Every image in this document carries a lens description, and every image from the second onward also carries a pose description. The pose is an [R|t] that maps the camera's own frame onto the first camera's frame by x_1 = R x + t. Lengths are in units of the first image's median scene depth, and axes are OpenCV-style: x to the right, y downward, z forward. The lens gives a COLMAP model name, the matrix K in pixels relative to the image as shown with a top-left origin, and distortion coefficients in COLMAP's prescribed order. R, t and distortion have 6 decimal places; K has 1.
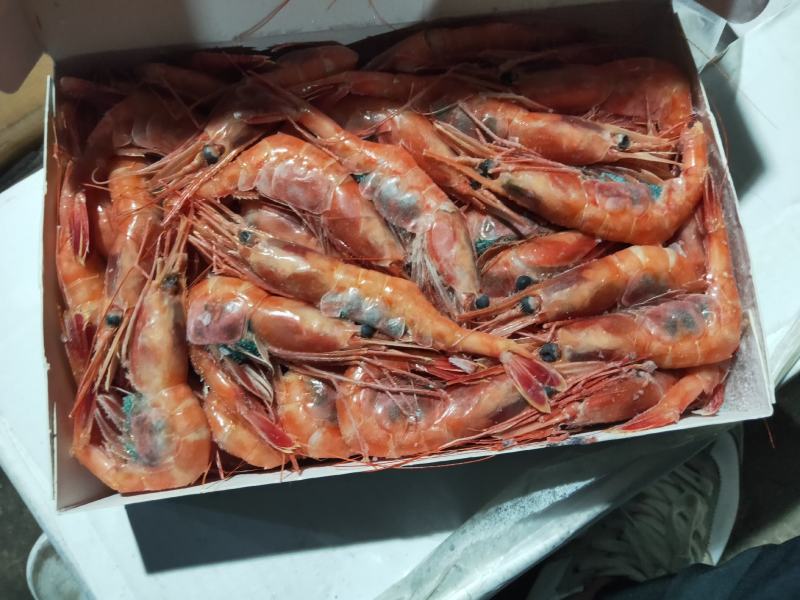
lens RADIAL K [[604.0, 0, 397.6], [0, 604.0, 298.1], [0, 0, 1]] dist [0.008999, -0.011094]
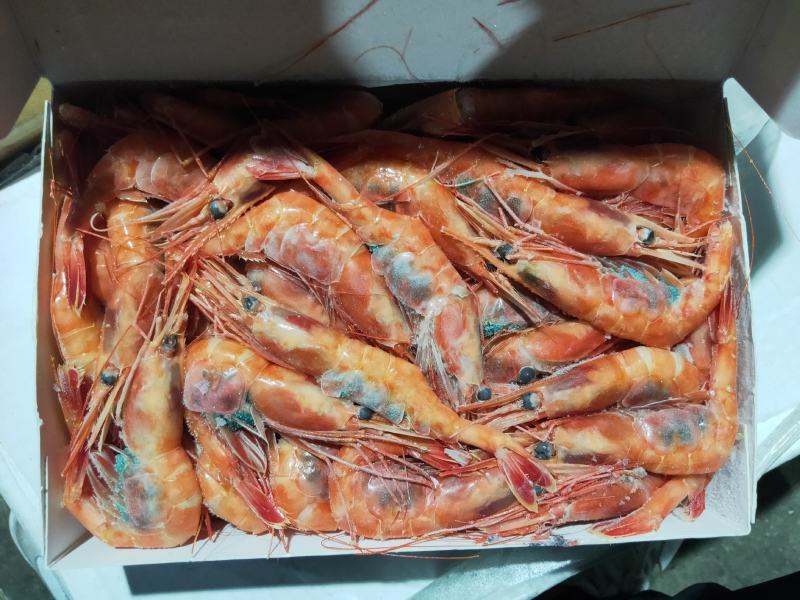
lens RADIAL K [[604.0, 0, 397.6], [0, 604.0, 298.1], [0, 0, 1]] dist [0.008999, -0.011094]
pose [[0.994692, 0.098728, 0.028997, -0.044958], [-0.101815, 0.985113, 0.138512, -0.268783], [-0.014890, -0.140729, 0.989936, 0.041246]]
